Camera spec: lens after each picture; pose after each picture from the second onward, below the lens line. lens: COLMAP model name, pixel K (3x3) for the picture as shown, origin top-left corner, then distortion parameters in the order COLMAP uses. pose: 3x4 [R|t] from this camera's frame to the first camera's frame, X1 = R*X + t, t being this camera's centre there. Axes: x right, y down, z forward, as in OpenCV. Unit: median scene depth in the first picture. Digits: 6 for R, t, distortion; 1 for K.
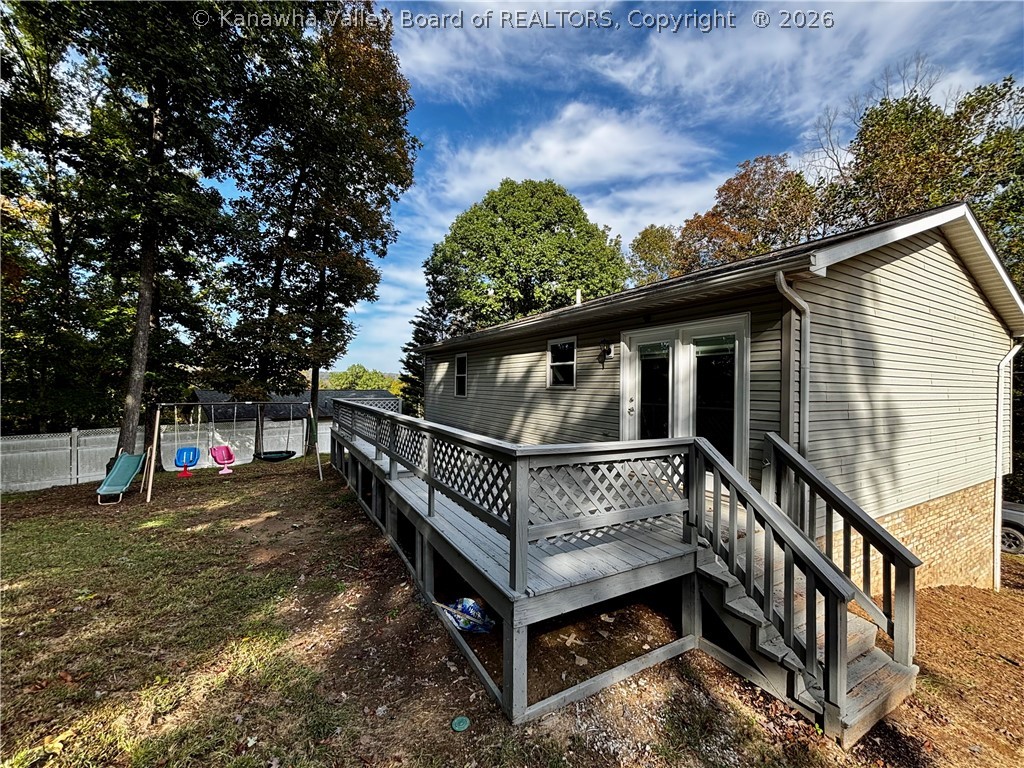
lens RADIAL K [[412.3, 0, 508.5], [0, 412.3, 387.8], [0, 0, 1]] dist [0.000286, 0.000604]
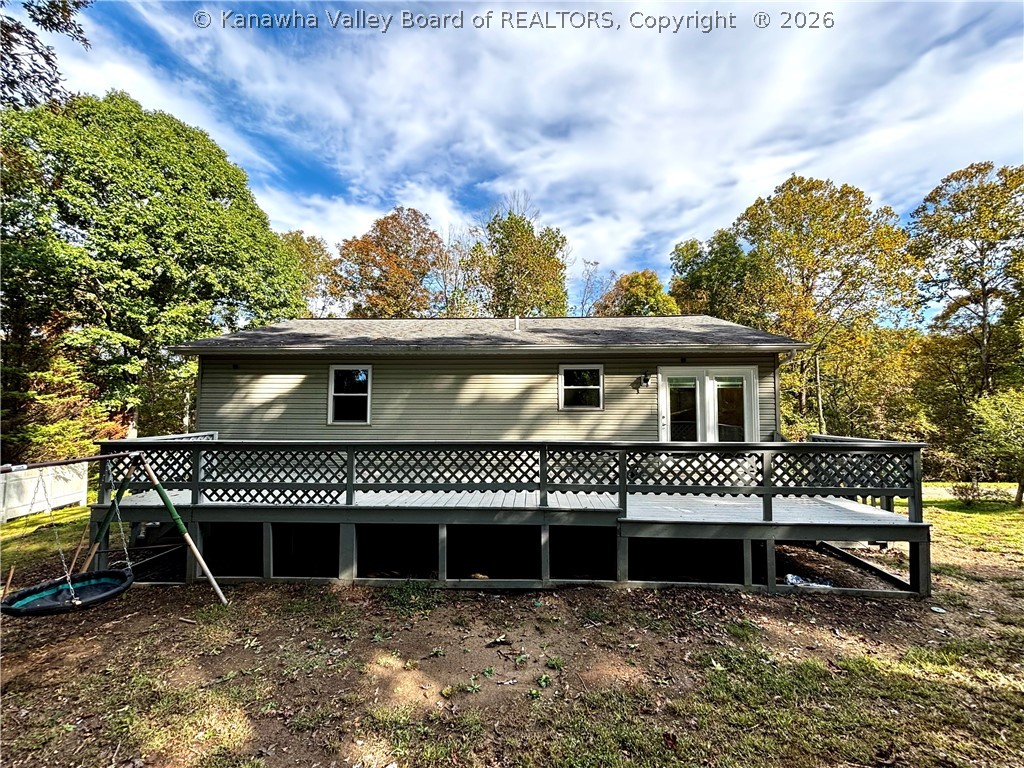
lens RADIAL K [[412.3, 0, 509.0], [0, 412.3, 379.7], [0, 0, 1]] dist [0.000286, 0.000604]
pose [[0.542811, 0.040630, 0.838872, -0.965729], [0.010717, 0.998413, -0.055292, -0.020591], [-0.839787, 0.039003, 0.541514, 0.590446]]
